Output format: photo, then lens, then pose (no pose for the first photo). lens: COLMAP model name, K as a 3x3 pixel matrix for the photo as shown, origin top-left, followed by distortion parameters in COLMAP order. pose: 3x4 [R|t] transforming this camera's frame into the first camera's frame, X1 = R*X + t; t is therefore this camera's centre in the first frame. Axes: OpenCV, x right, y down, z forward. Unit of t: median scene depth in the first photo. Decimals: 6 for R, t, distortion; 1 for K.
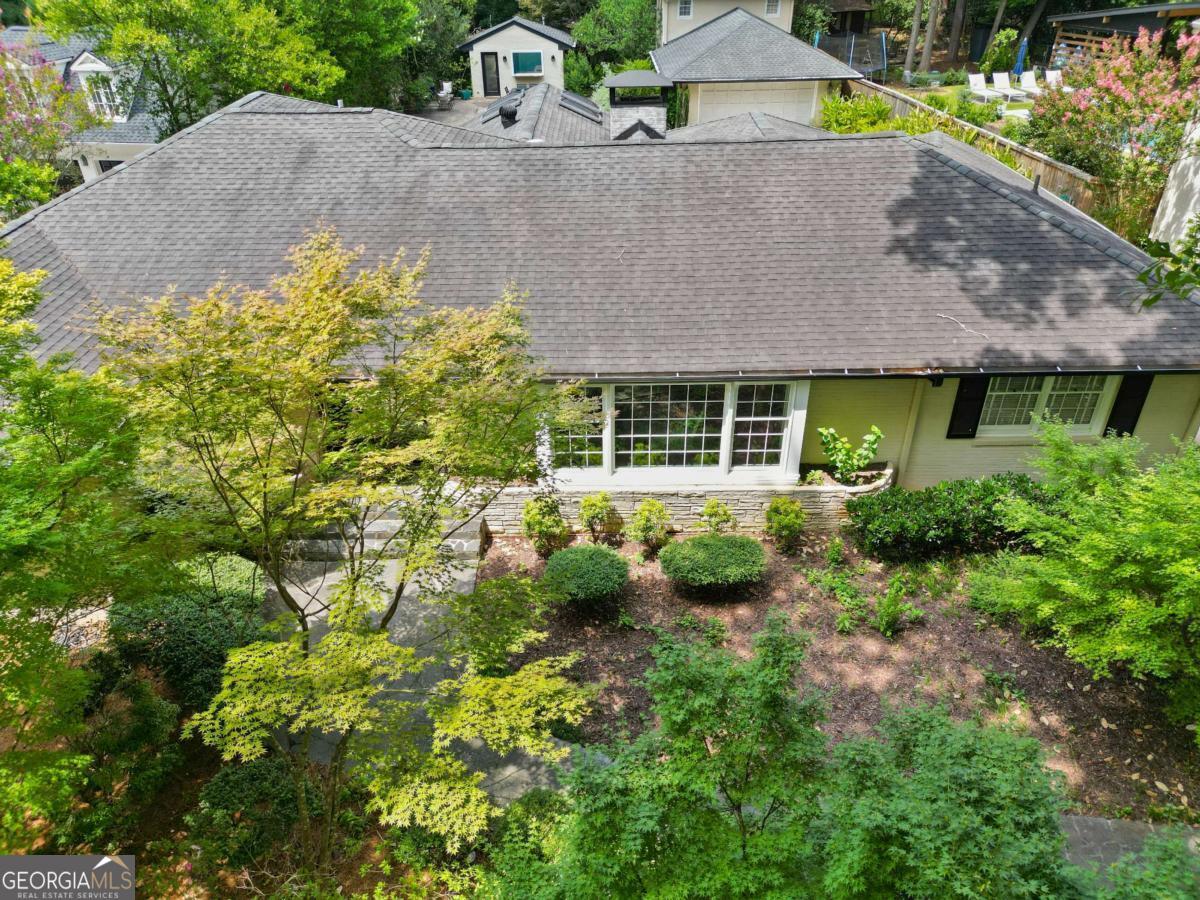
lens RADIAL K [[827.1, 0, 591.3], [0, 827.1, 446.1], [0, 0, 1]] dist [0.062404, -0.049798]
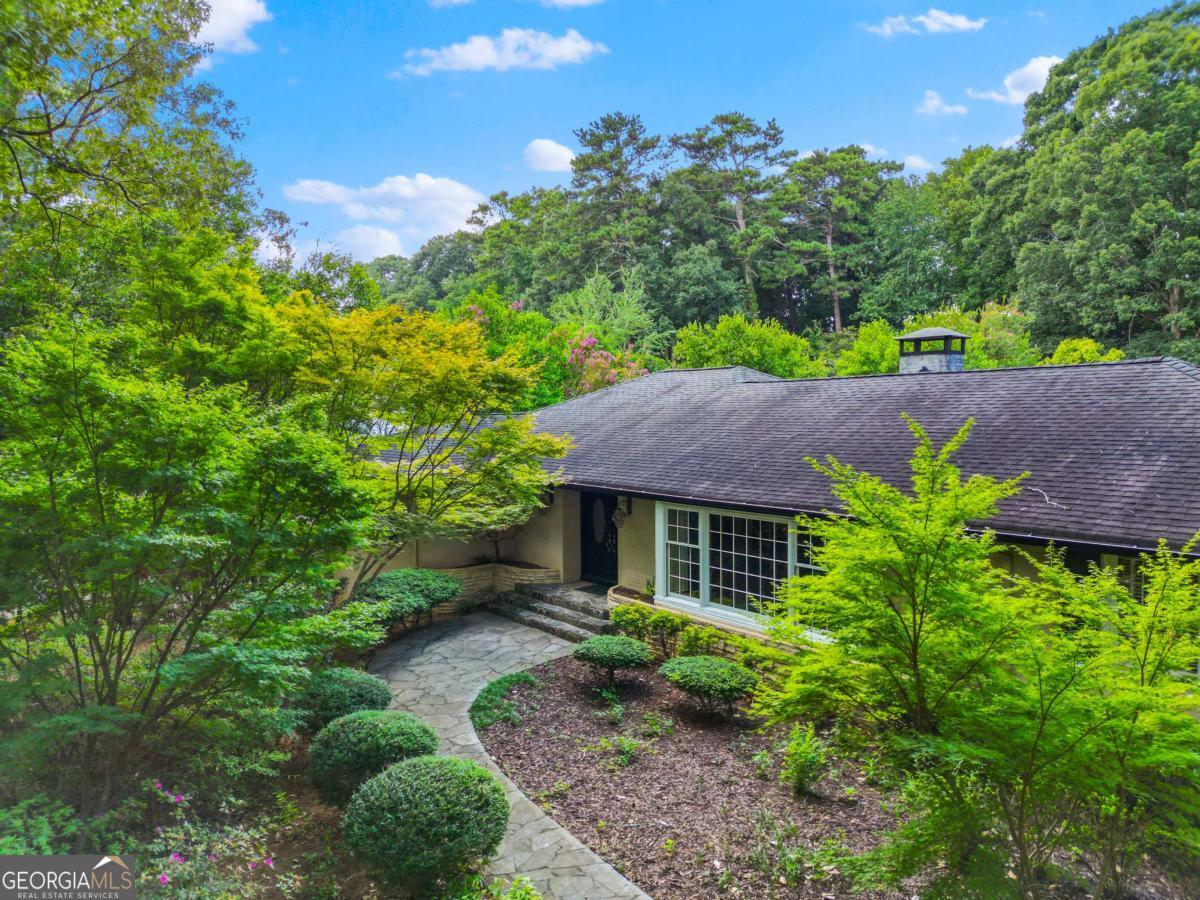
lens RADIAL K [[827.1, 0, 610.1], [0, 827.1, 462.0], [0, 0, 1]] dist [0.062404, -0.049798]
pose [[0.651162, 0.061589, -0.756436, 0.758224], [-0.412164, 0.865610, -0.284325, 0.232270], [0.637267, 0.496917, 0.589036, 0.199314]]
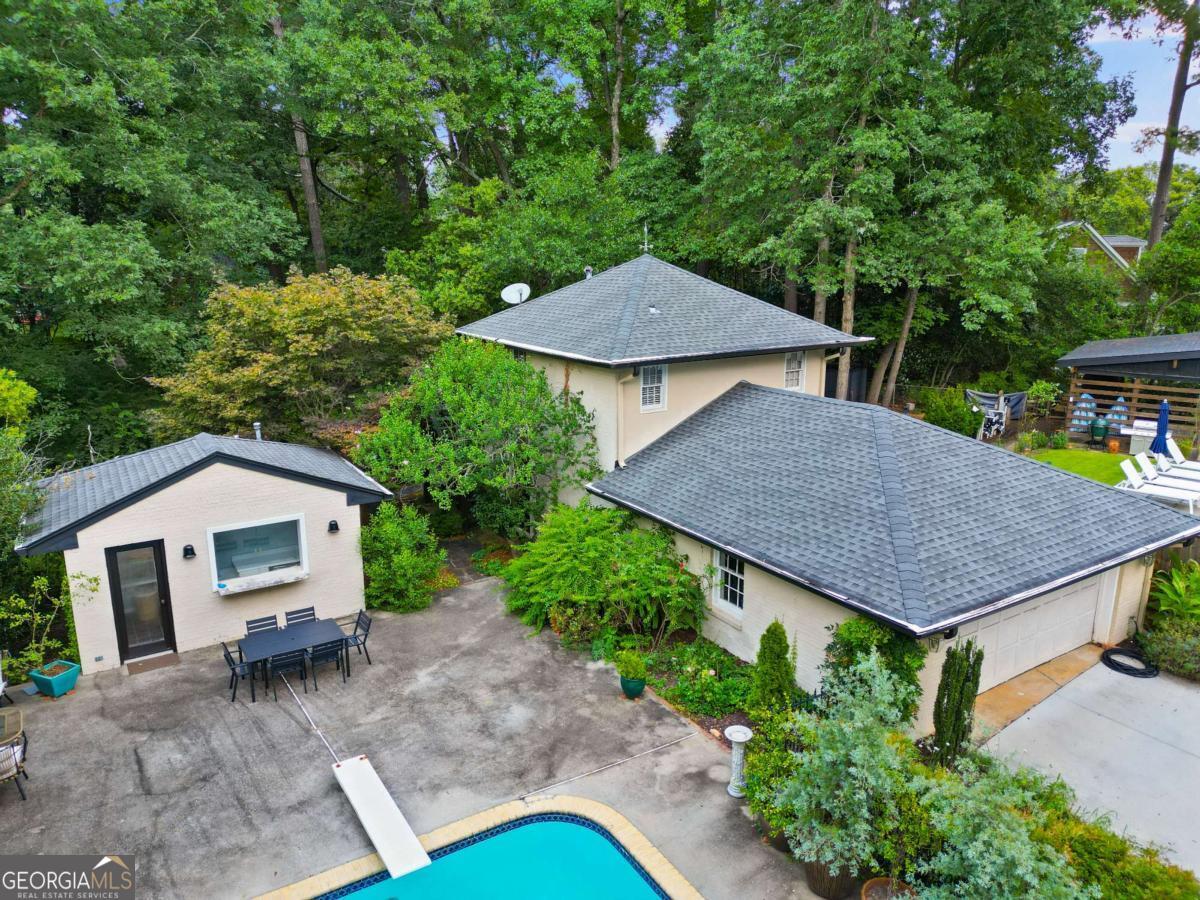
lens RADIAL K [[827.1, 0, 601.5], [0, 827.1, 445.3], [0, 0, 1]] dist [0.062404, -0.049798]
pose [[0.840124, -0.111893, 0.530728, -0.464942], [0.278838, 0.928386, -0.245659, -1.253247], [-0.465233, 0.354371, 0.811160, 2.115671]]
